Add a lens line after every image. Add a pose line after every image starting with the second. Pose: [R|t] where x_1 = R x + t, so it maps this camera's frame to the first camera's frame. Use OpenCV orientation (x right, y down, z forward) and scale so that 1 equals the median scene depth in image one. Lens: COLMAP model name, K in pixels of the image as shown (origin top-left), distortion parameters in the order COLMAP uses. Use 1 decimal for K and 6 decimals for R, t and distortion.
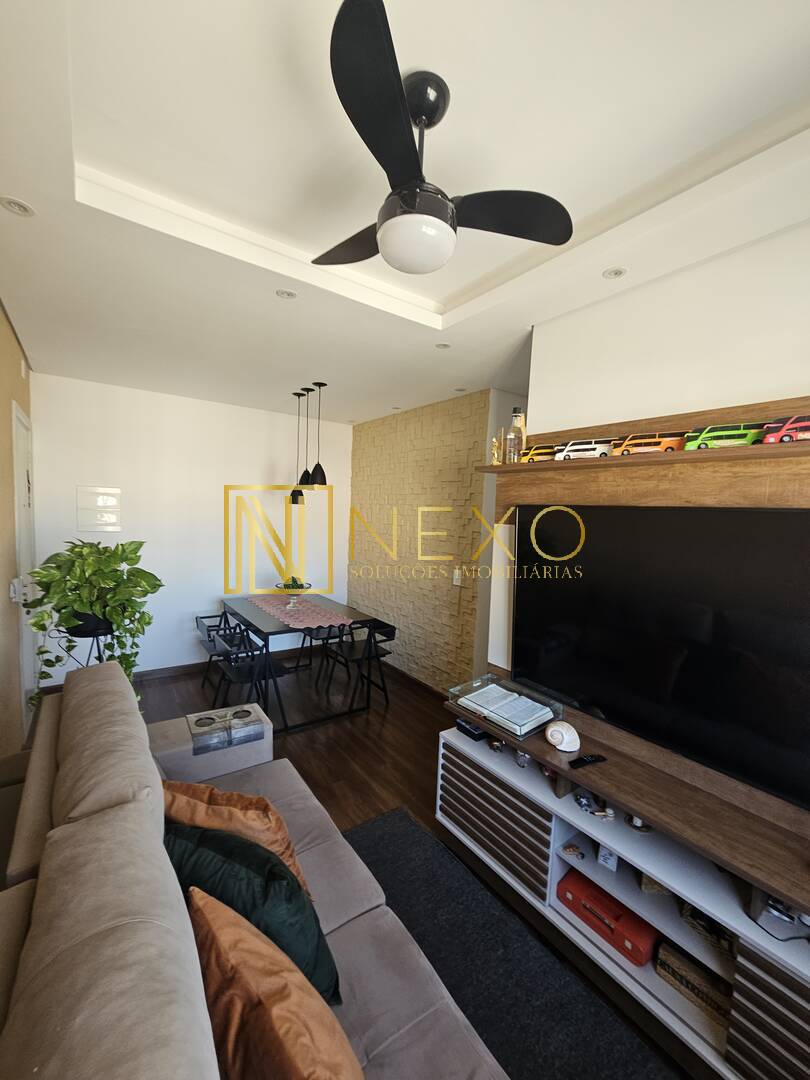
lens RADIAL K [[442.3, 0, 402.6], [0, 442.3, 545.2], [0, 0, 1]] dist [-0.013390, 0.003655]
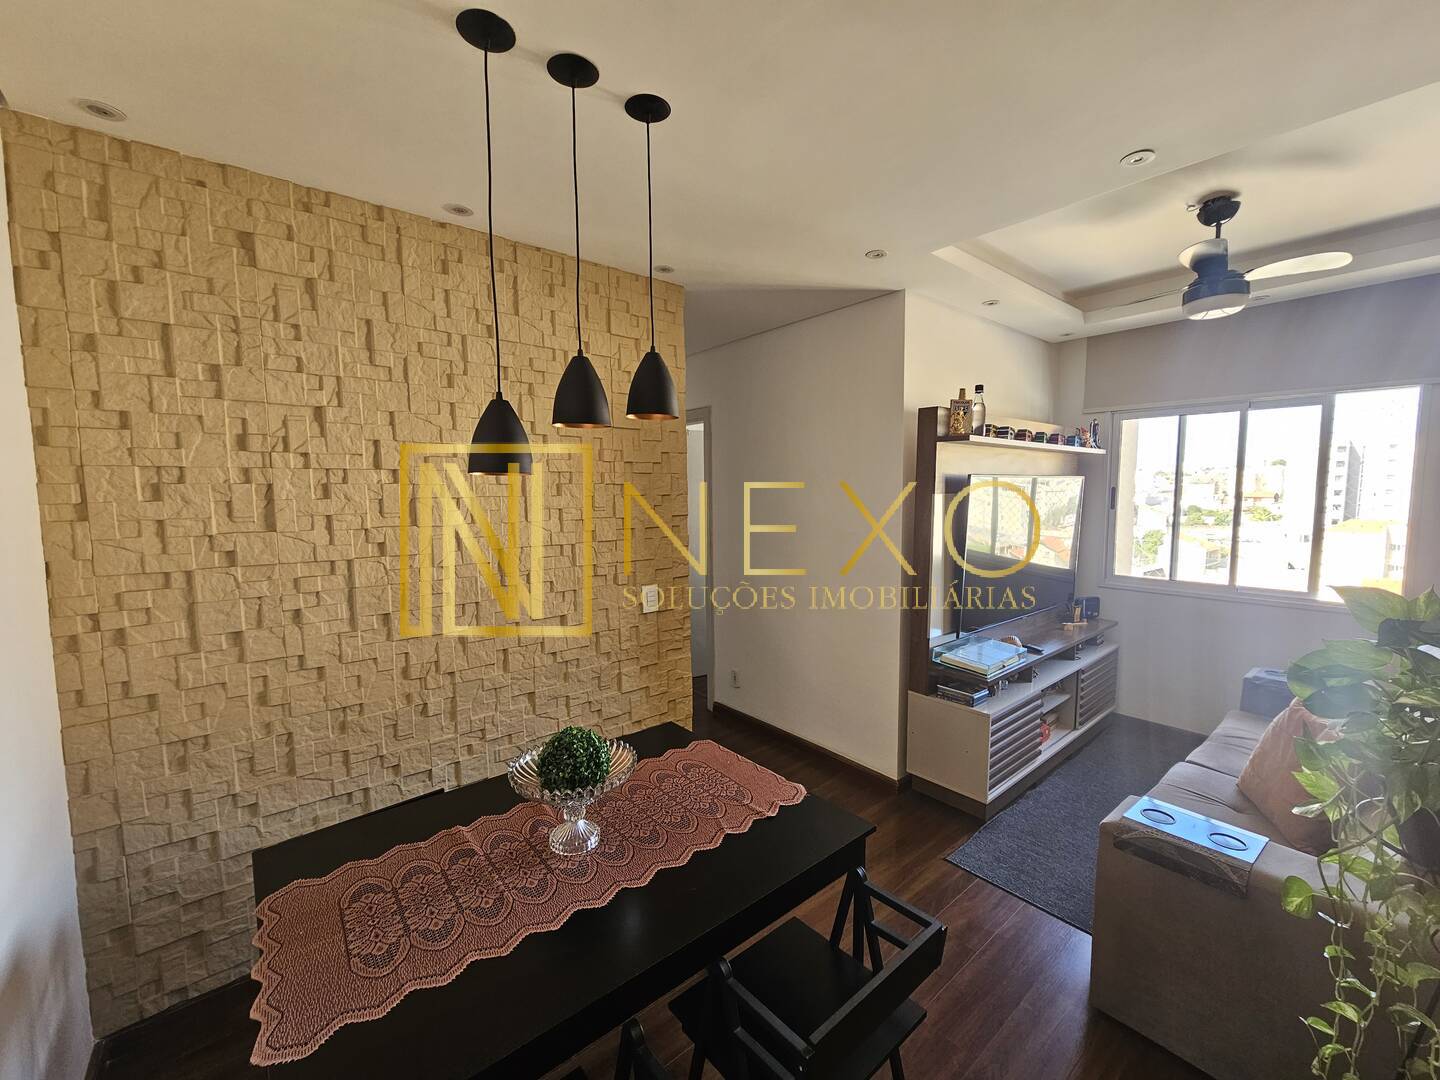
lens RADIAL K [[589.7, 0, 725.3], [0, 589.7, 539.7], [0, 0, 1]] dist [-0.013390, 0.003655]
pose [[-0.086103, -0.126011, 0.988285, -1.210564], [0.076449, 0.988209, 0.132662, -0.185661], [-0.993349, 0.086976, -0.075454, 1.834342]]
